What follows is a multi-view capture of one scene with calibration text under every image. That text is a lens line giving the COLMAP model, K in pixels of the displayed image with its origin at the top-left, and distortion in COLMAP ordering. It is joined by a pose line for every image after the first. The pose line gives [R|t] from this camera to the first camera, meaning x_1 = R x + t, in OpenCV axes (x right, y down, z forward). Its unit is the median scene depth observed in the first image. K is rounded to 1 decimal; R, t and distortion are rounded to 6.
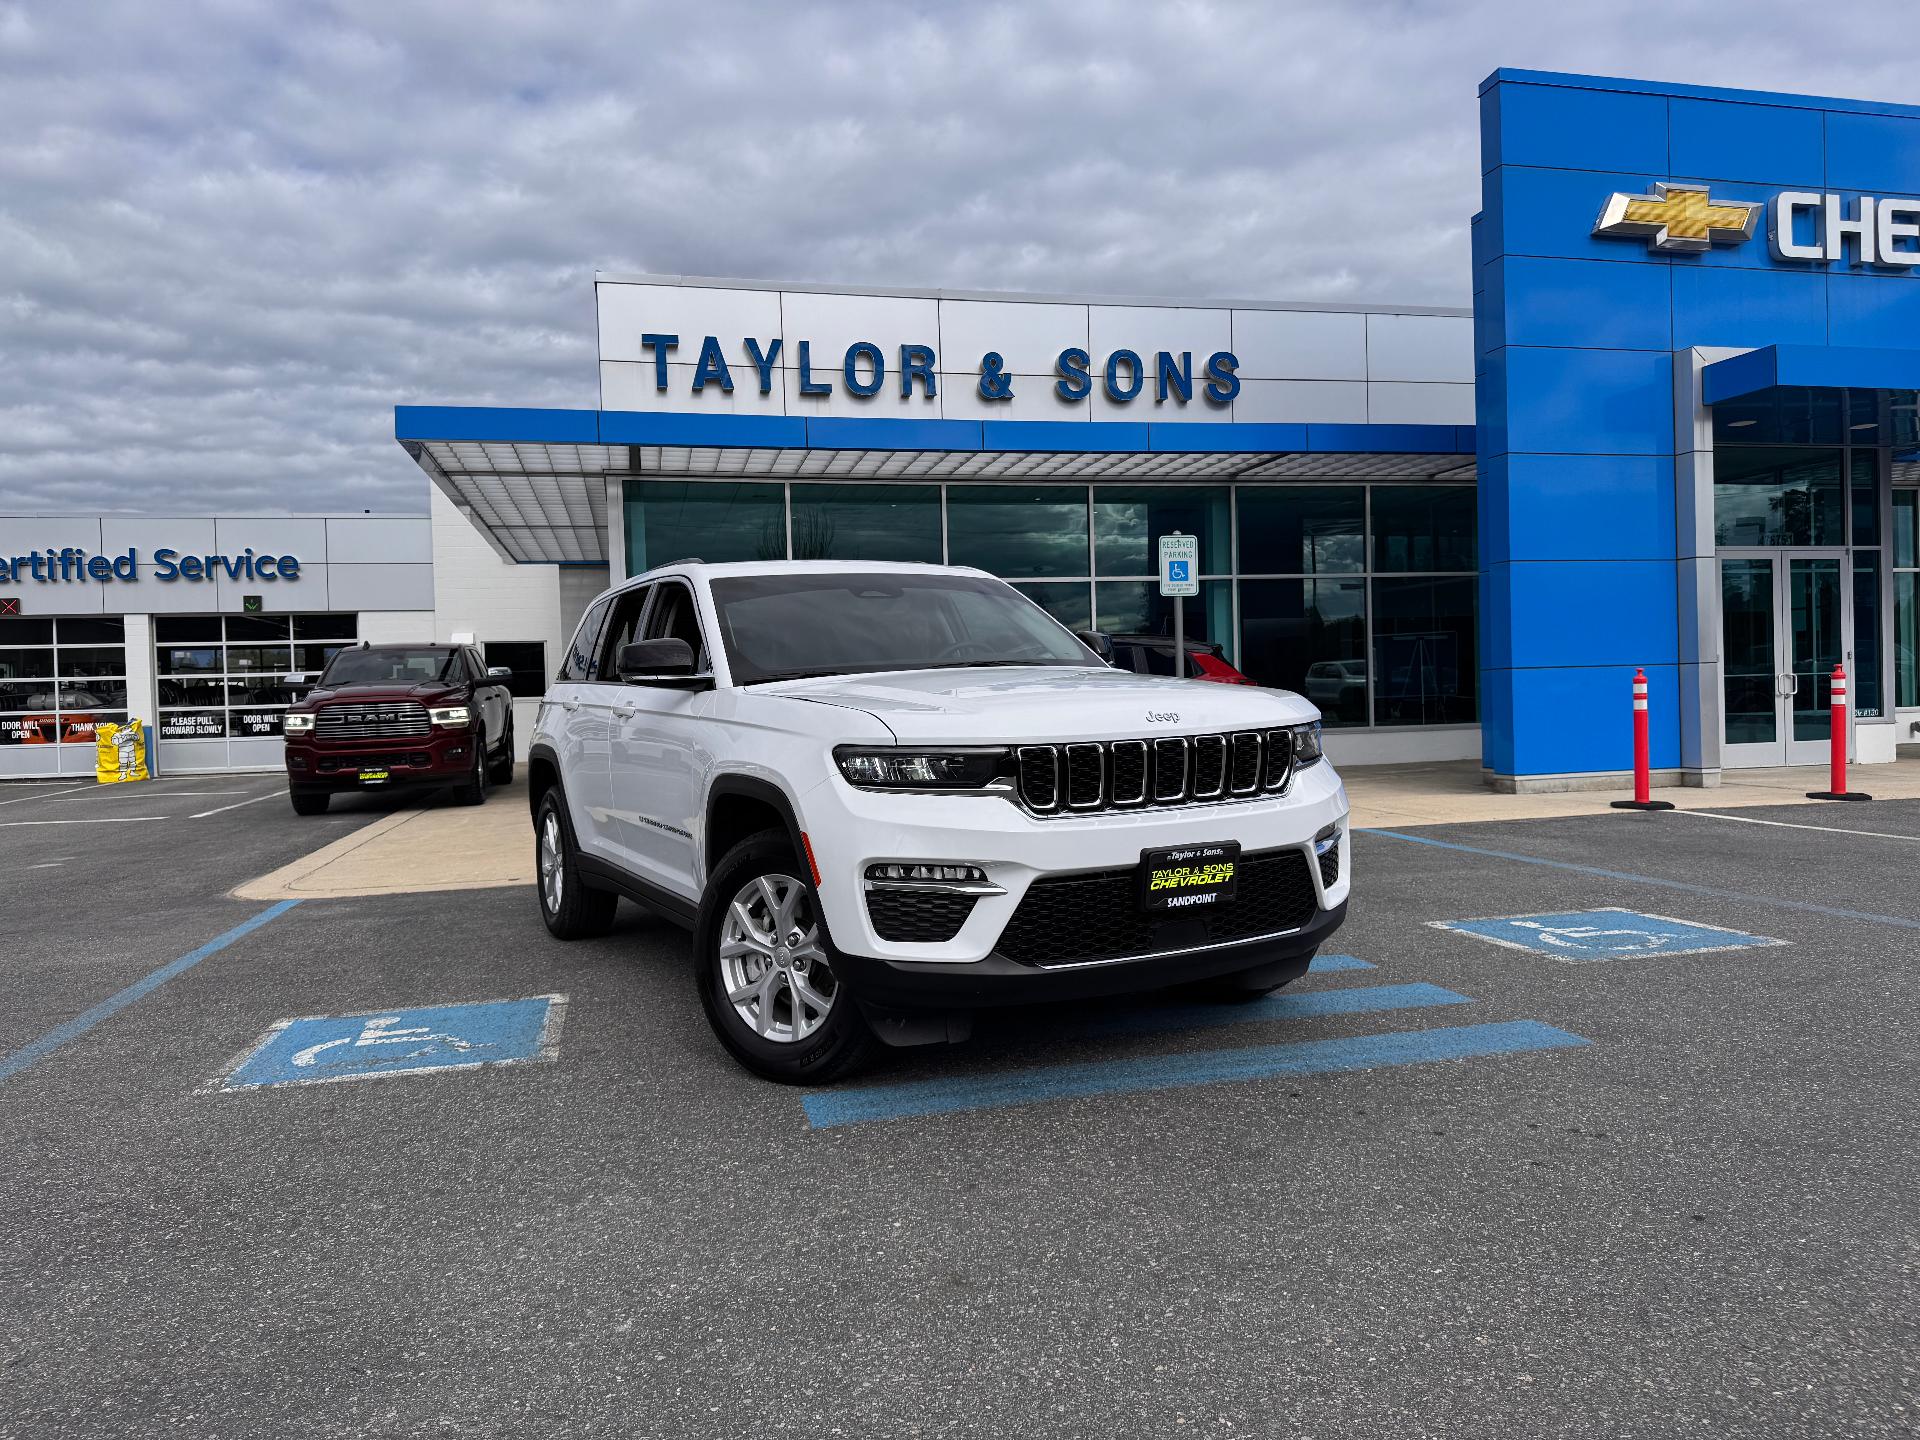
lens RADIAL K [[1307.4, 0, 958.0], [0, 1307.4, 714.0], [0, 0, 1]] dist [0.006137, -0.004498]
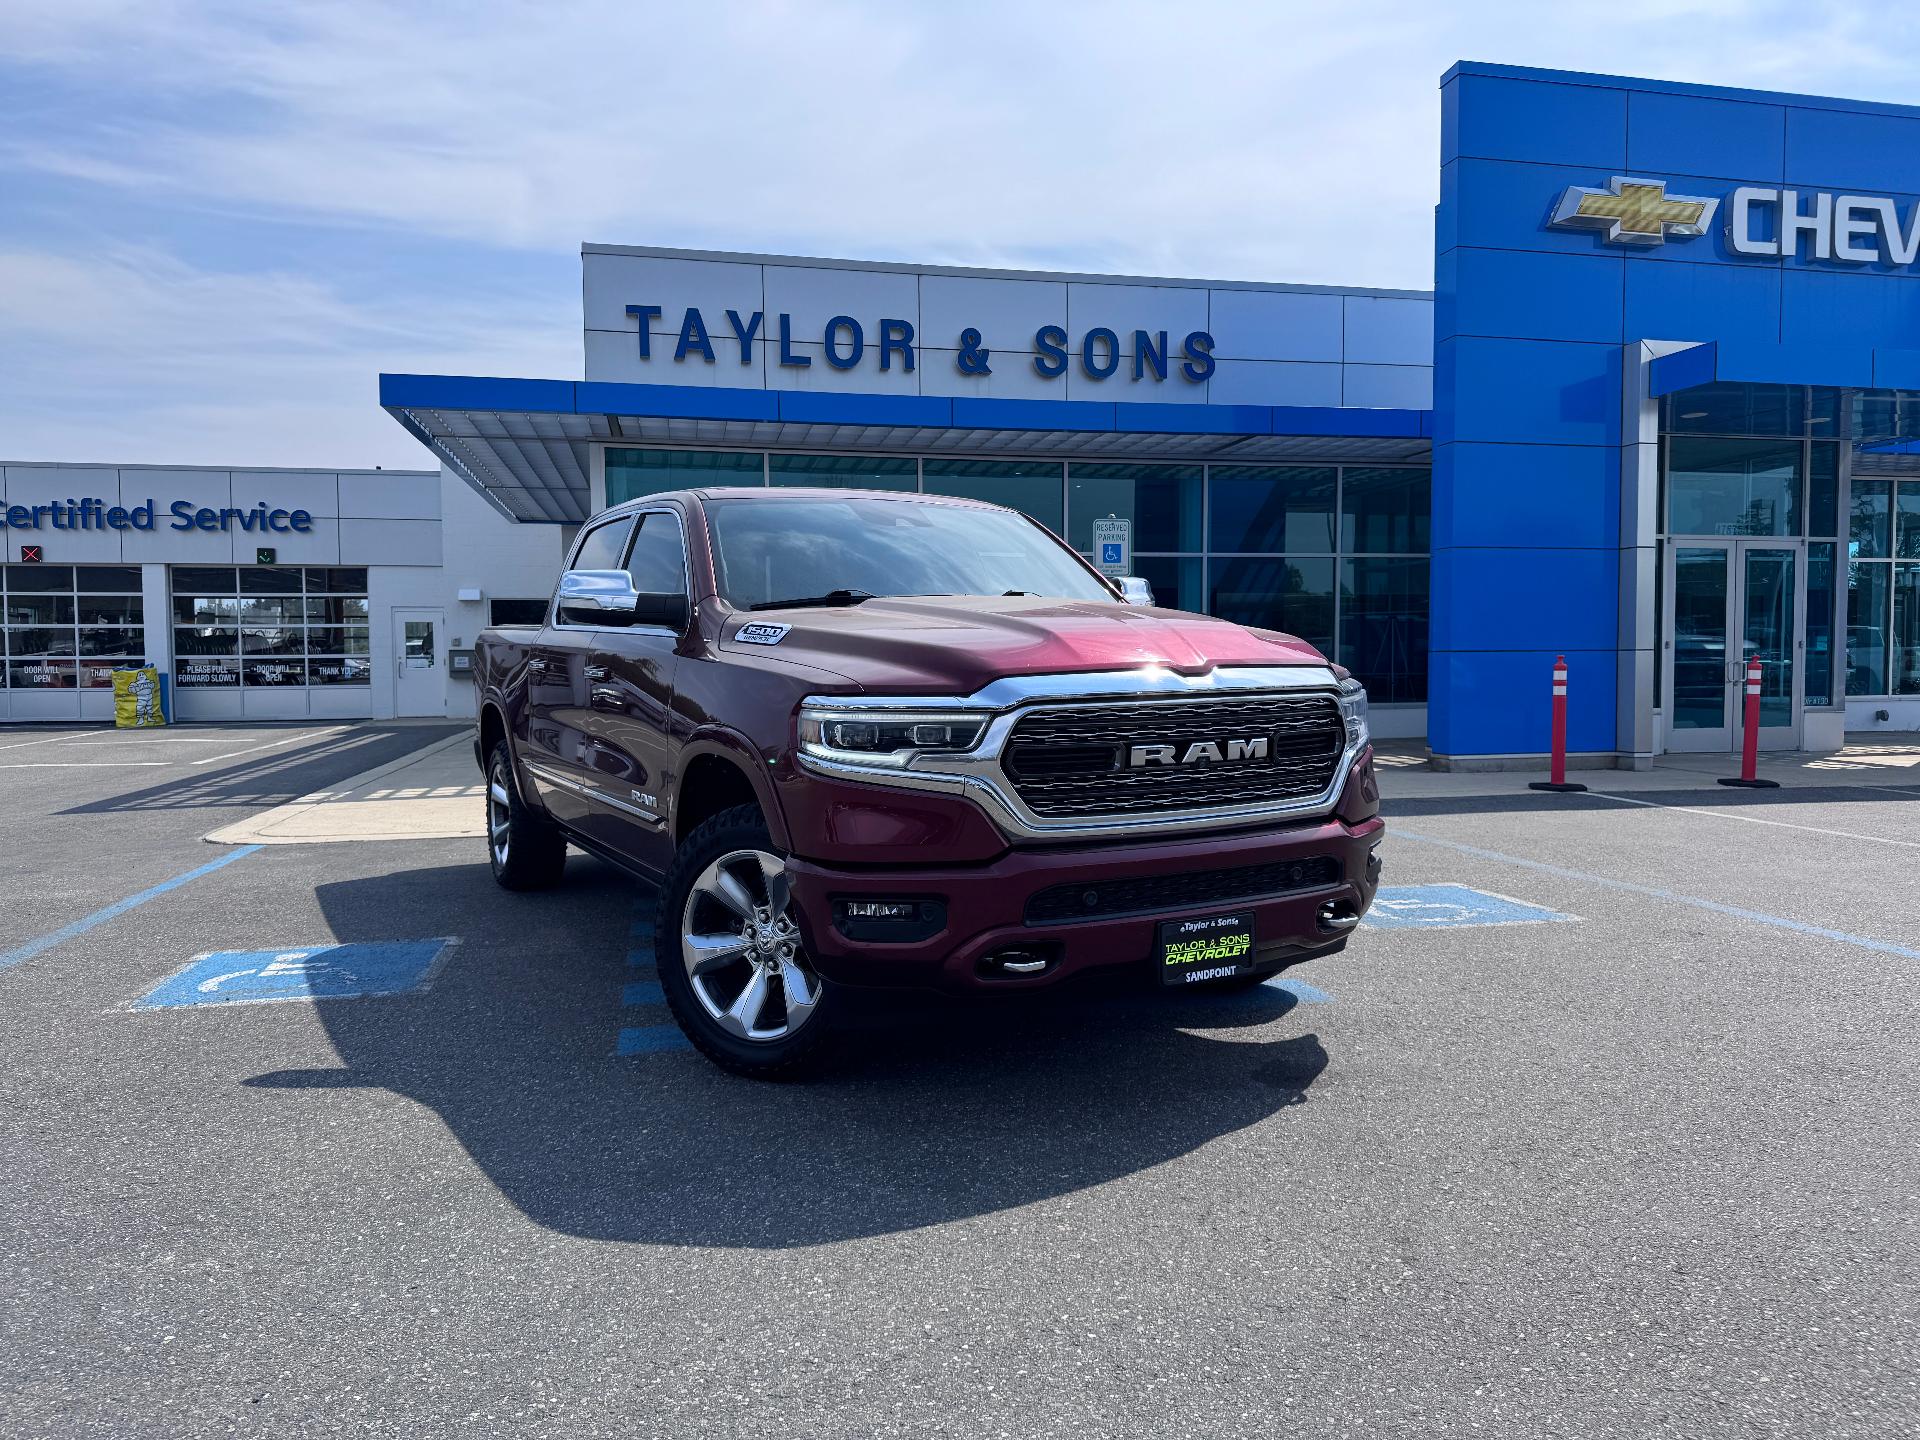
lens RADIAL K [[1306.7, 0, 966.0], [0, 1306.7, 719.1], [0, 0, 1]] dist [0.003249, -0.003848]
pose [[0.999605, 0.023613, -0.015208, 0.048361], [-0.023103, 0.999191, 0.032910, -0.005455], [0.015973, -0.032546, 0.999343, -0.031700]]
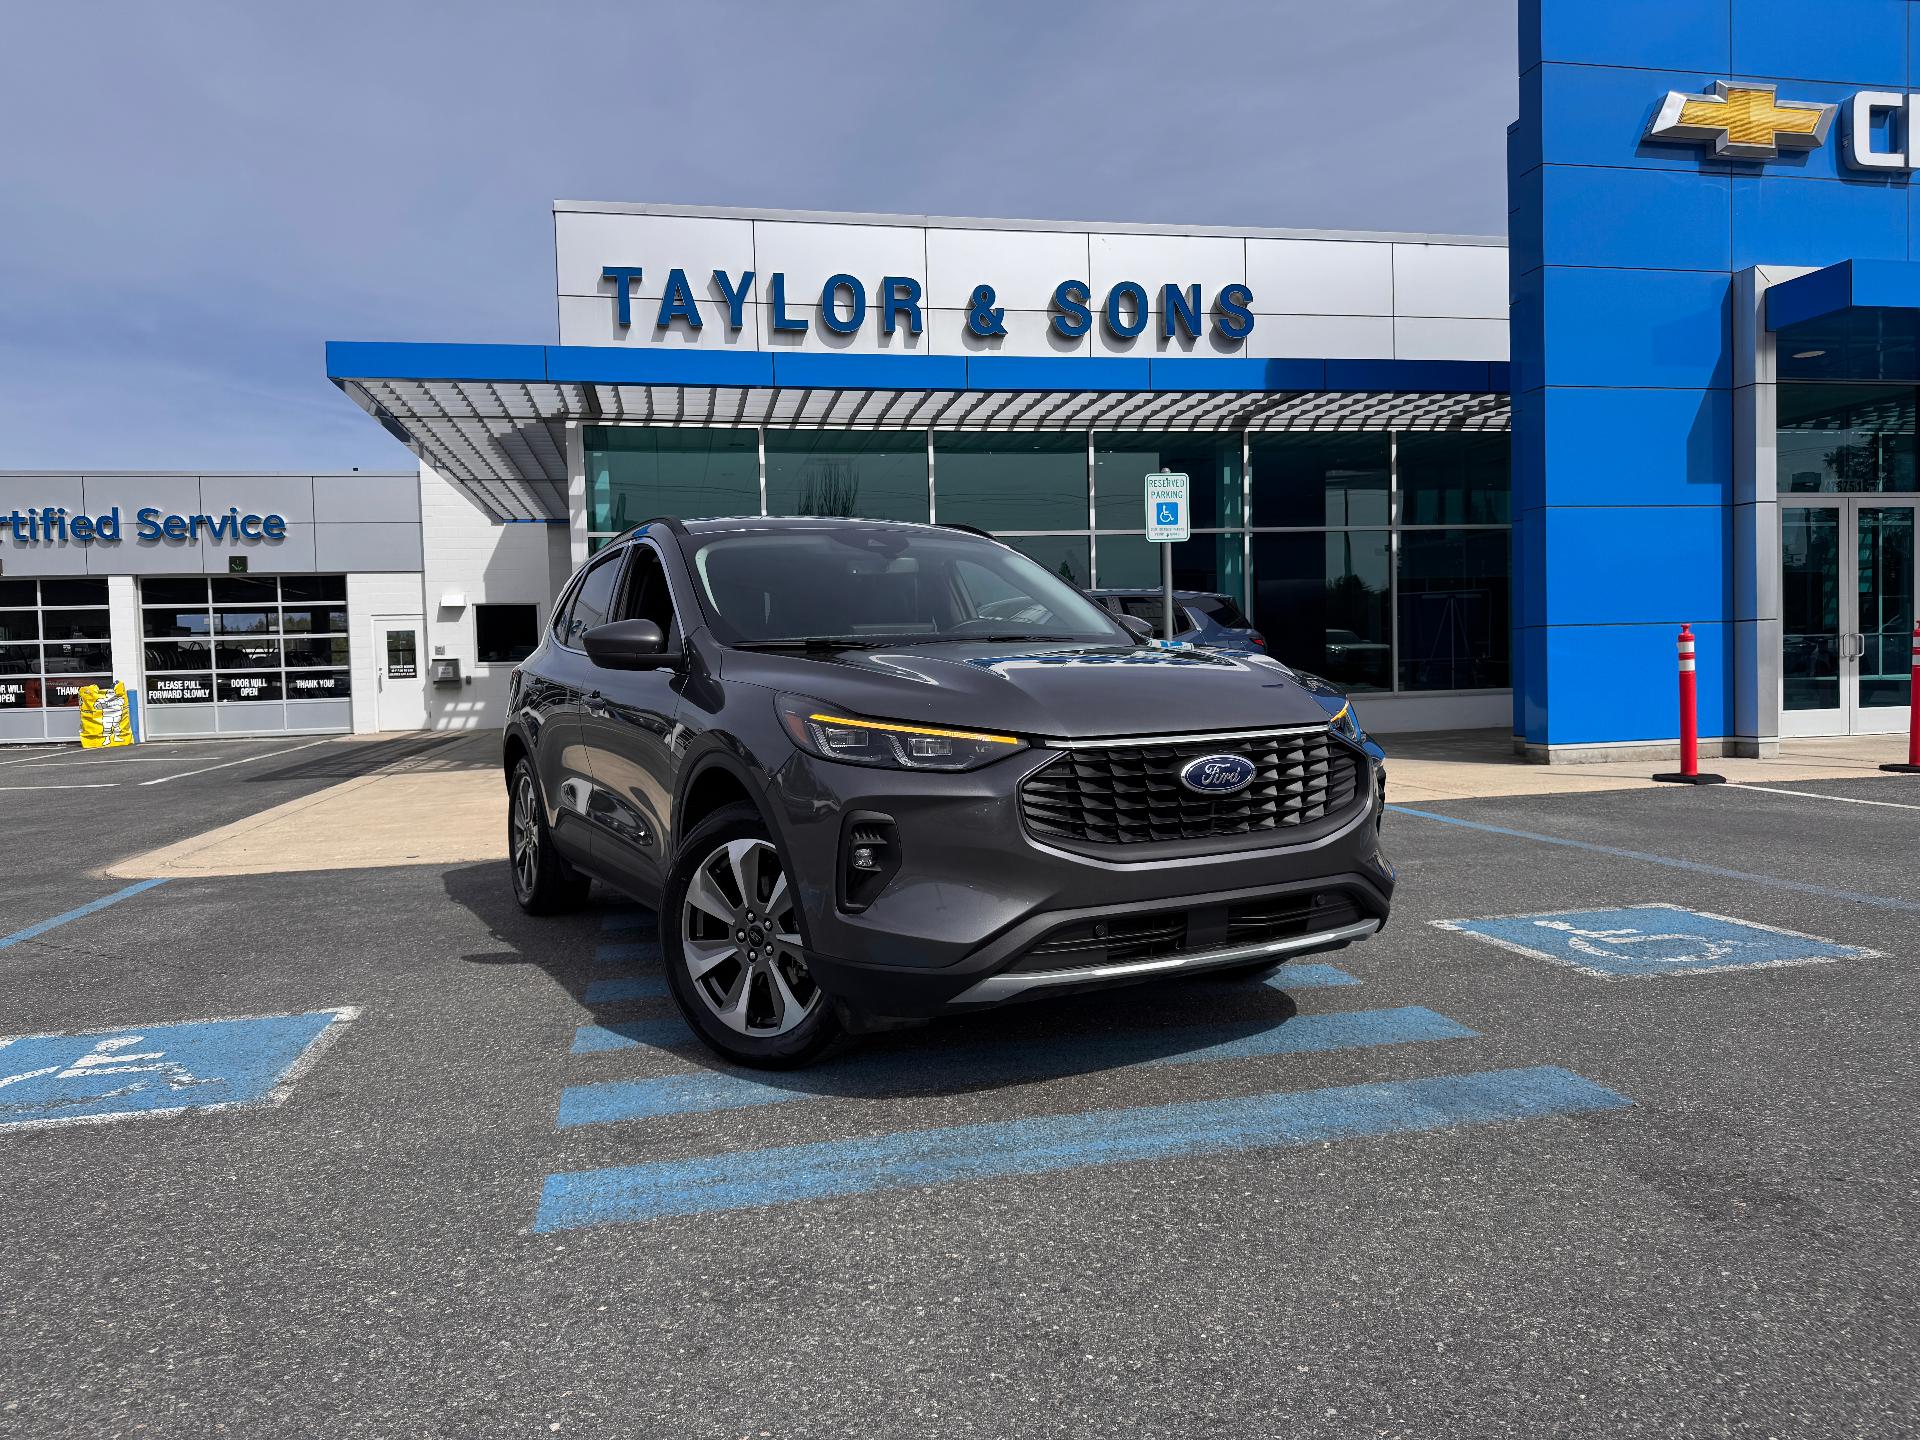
lens RADIAL K [[1313.2, 0, 949.0], [0, 1313.2, 713.9], [0, 0, 1]] dist [-0.001073, -0.000897]
pose [[0.999558, 0.002219, -0.029630, 0.032141], [-0.001493, 0.999699, 0.024494, 0.003645], [0.029675, -0.024439, 0.999261, 0.068814]]
